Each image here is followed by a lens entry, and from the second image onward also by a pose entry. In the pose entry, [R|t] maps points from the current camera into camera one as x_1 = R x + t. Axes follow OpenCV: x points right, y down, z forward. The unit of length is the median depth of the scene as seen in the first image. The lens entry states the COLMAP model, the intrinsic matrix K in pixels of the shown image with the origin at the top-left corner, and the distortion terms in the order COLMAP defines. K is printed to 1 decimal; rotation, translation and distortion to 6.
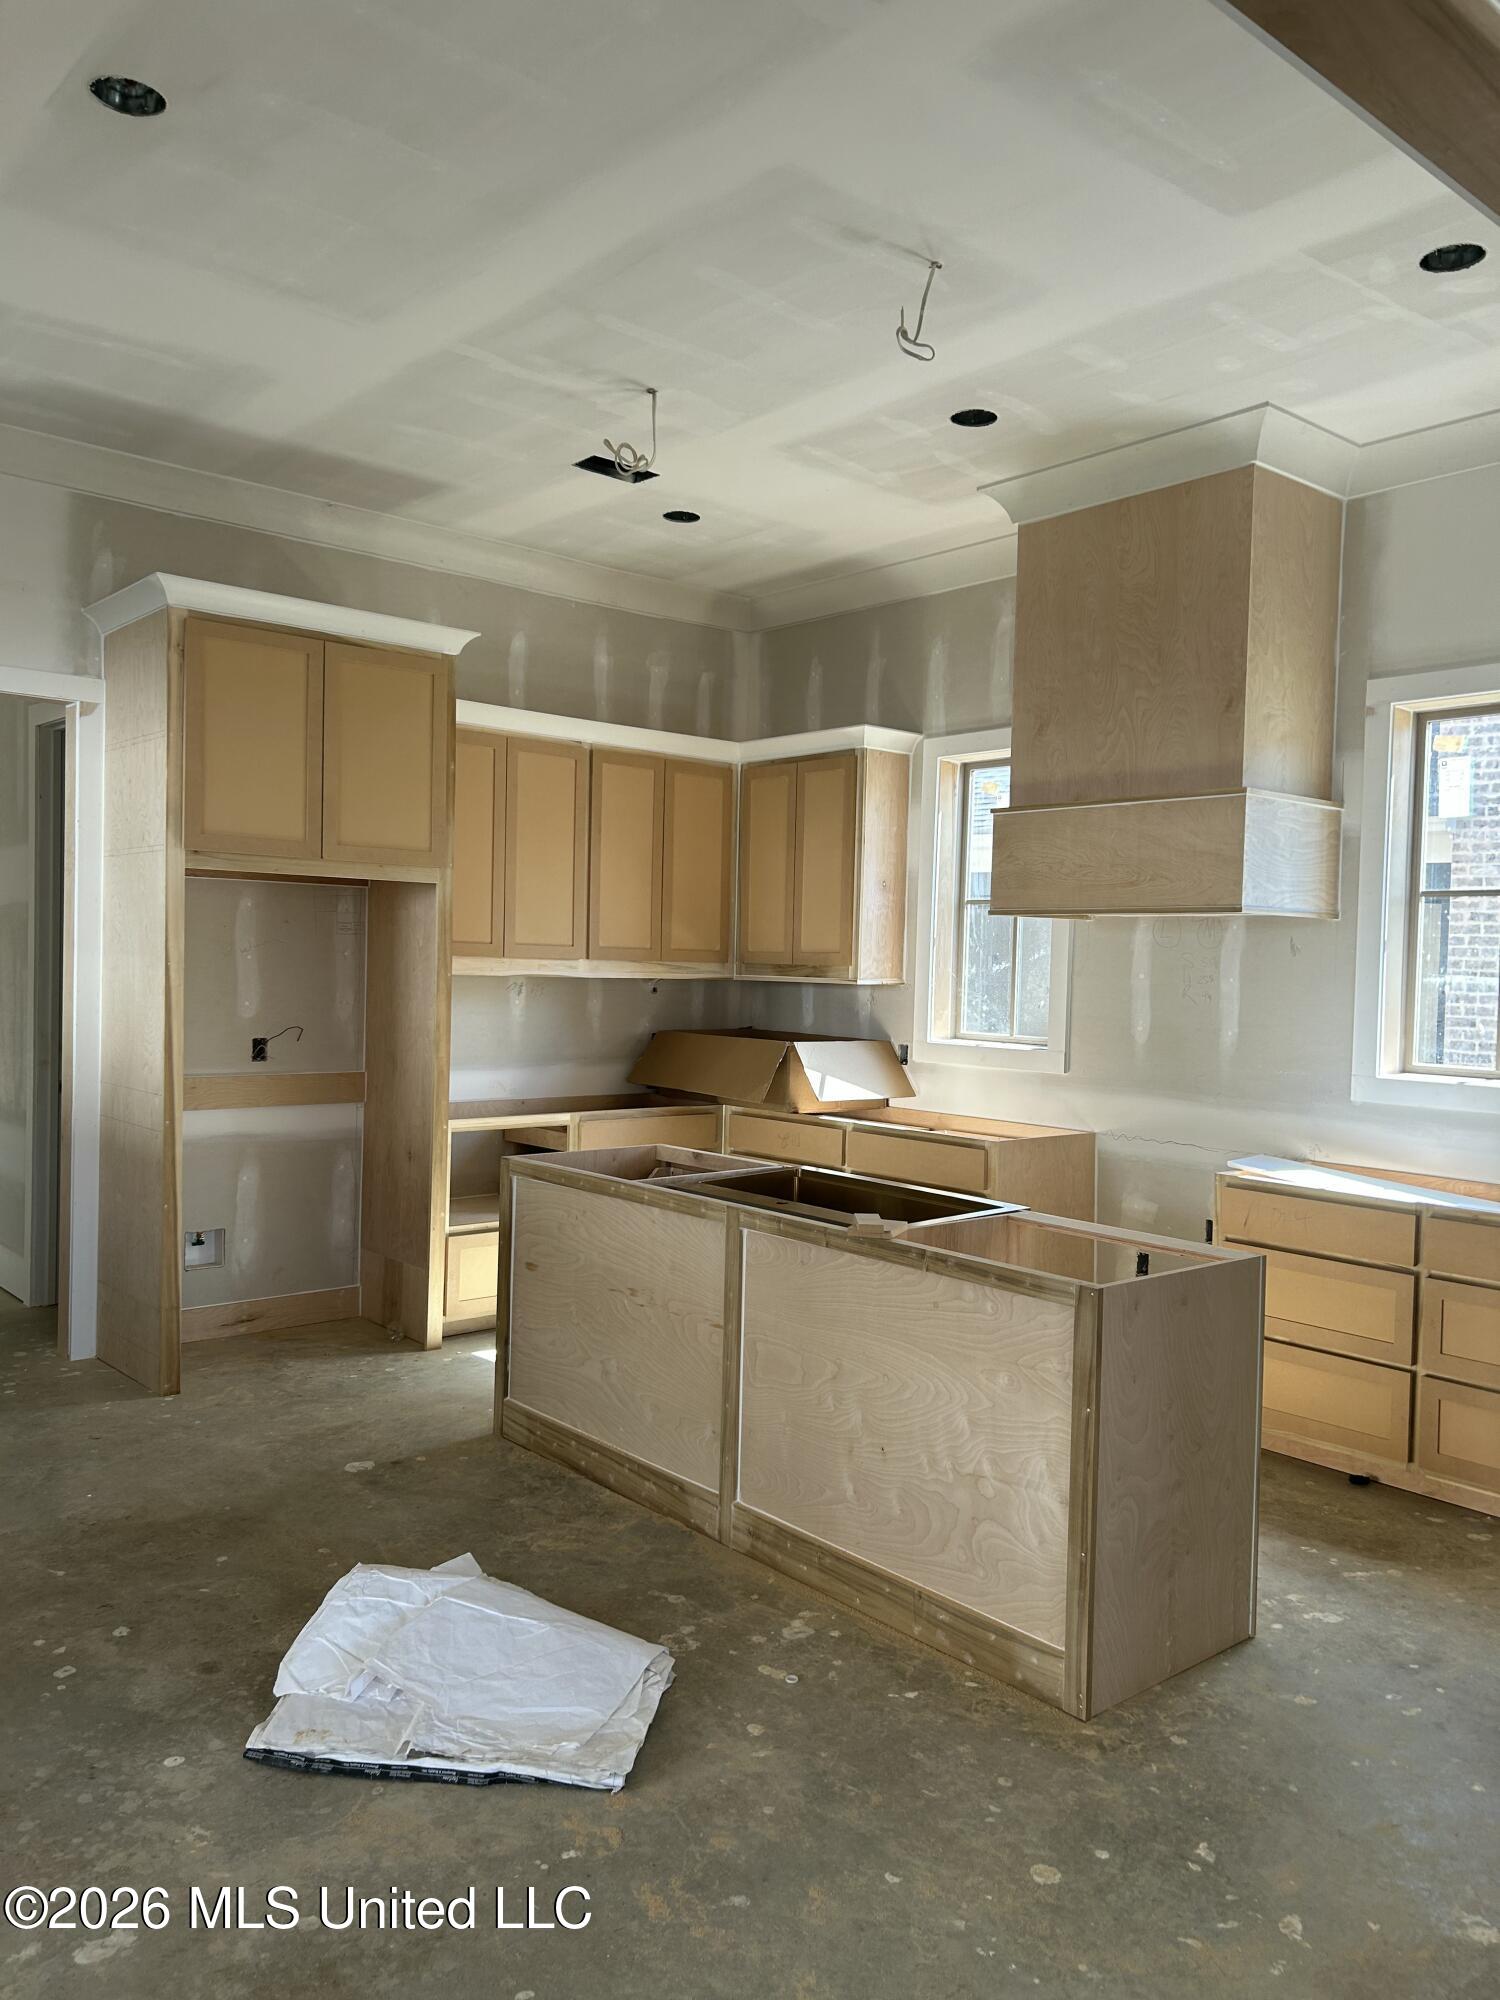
lens RADIAL K [[1510.0, 0, 751.4], [0, 1510.0, 1014.1], [0, 0, 1]] dist [0.031005, -0.040636]
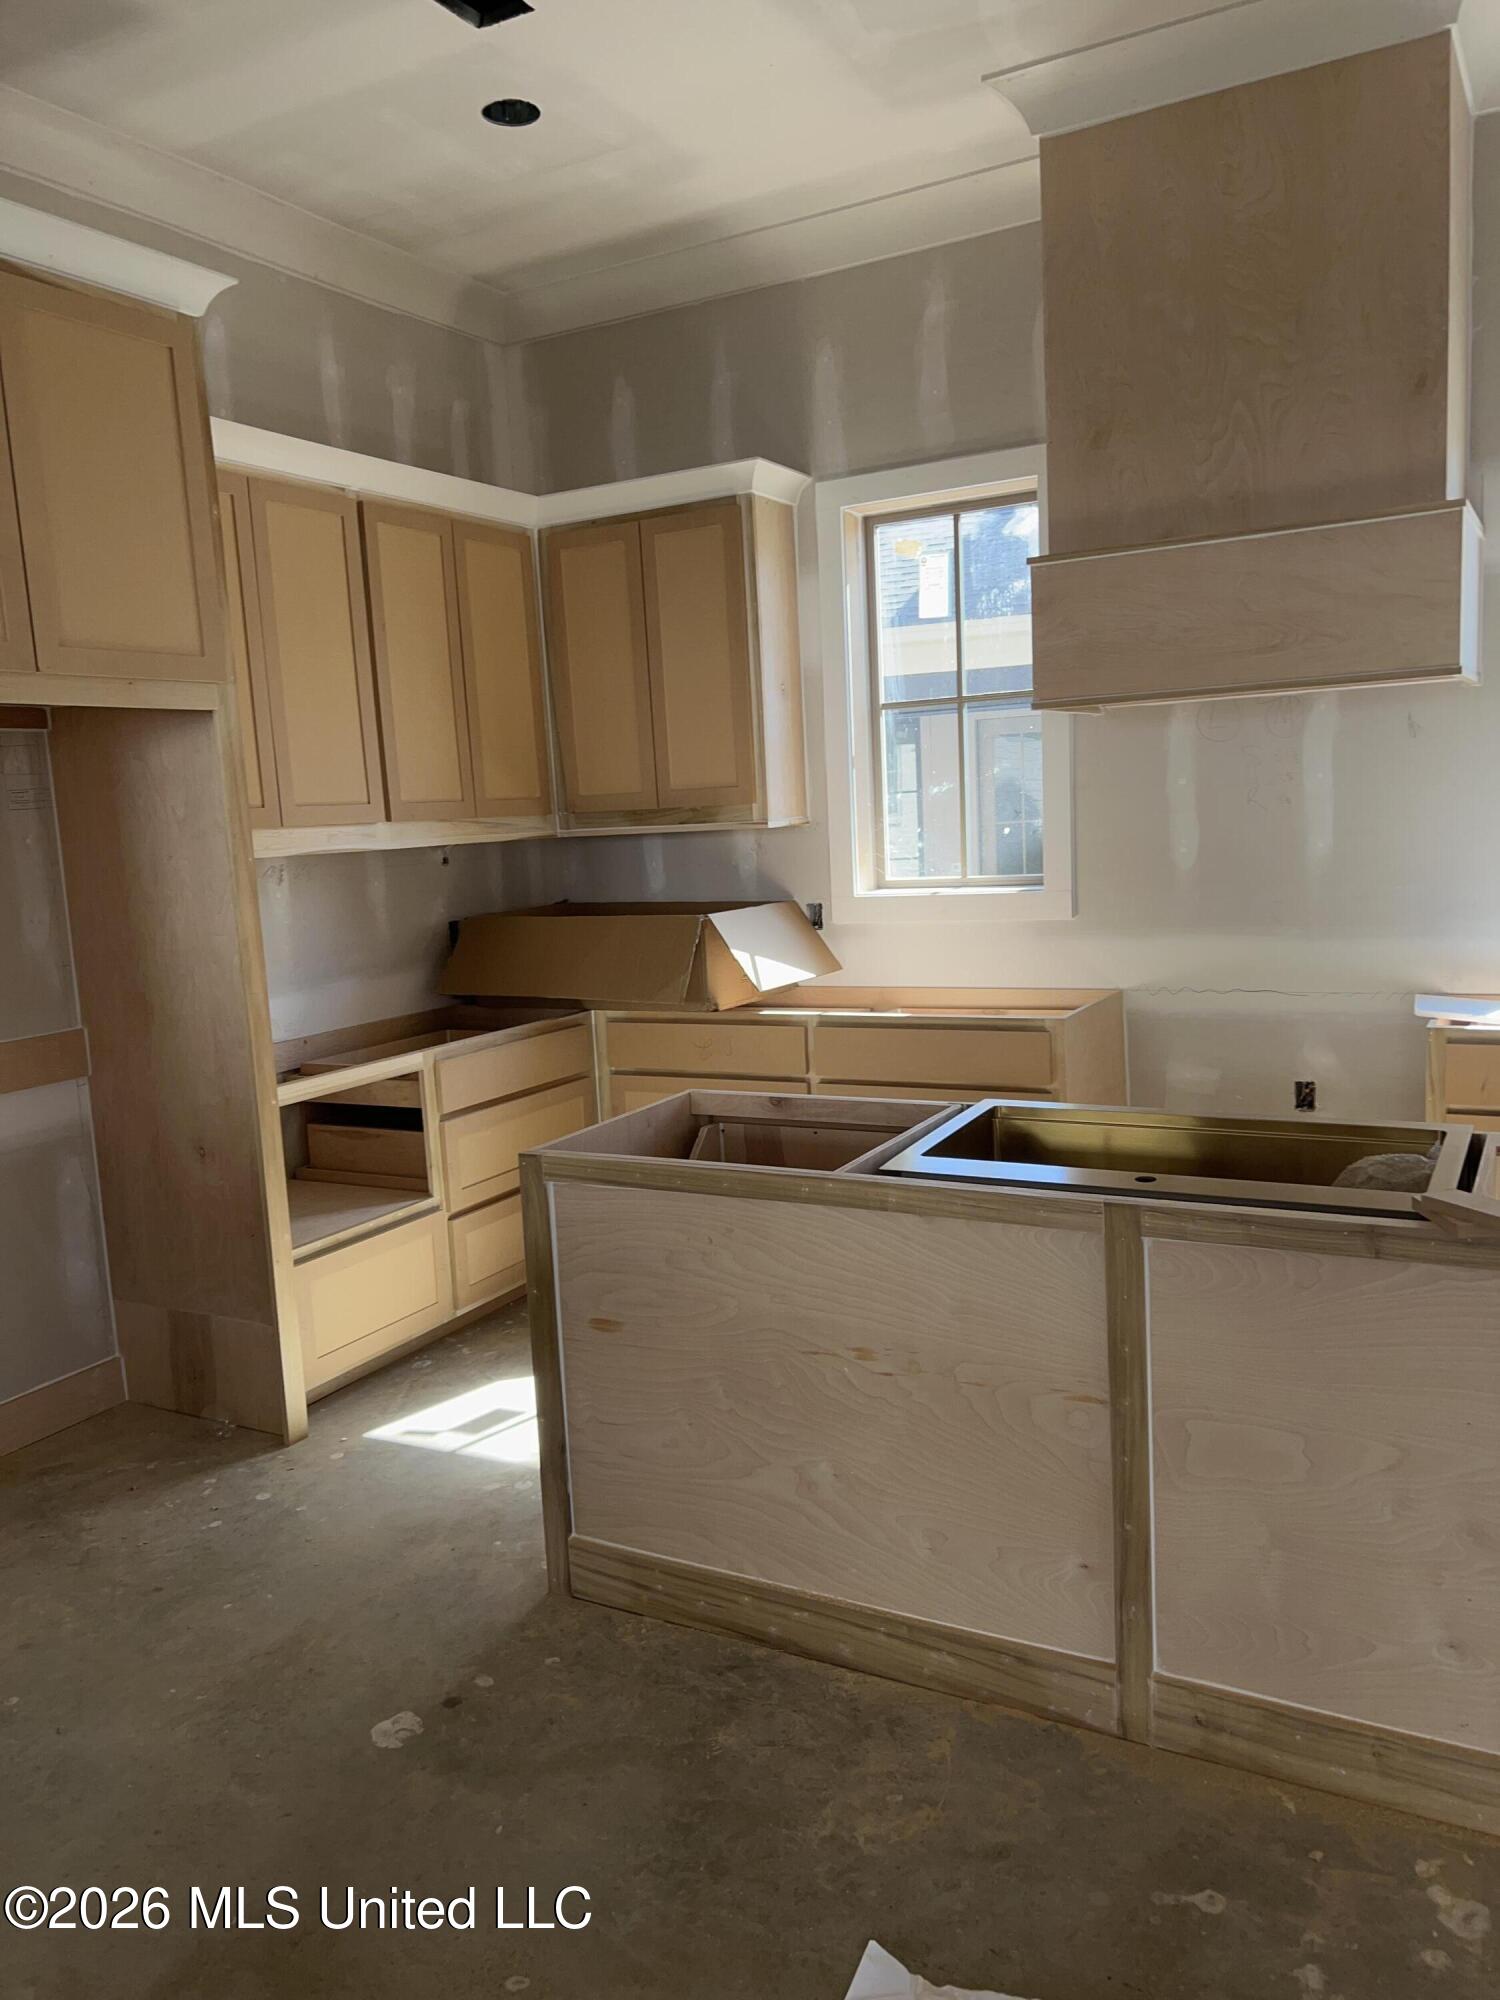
lens RADIAL K [[1510.0, 0, 728.4], [0, 1510.0, 1035.0], [0, 0, 1]] dist [0.031005, -0.040636]
pose [[0.936812, -0.126340, 0.326223, -0.221574], [0.089375, 0.987999, 0.125978, -0.015299], [-0.338224, -0.088862, 0.936861, 0.335768]]
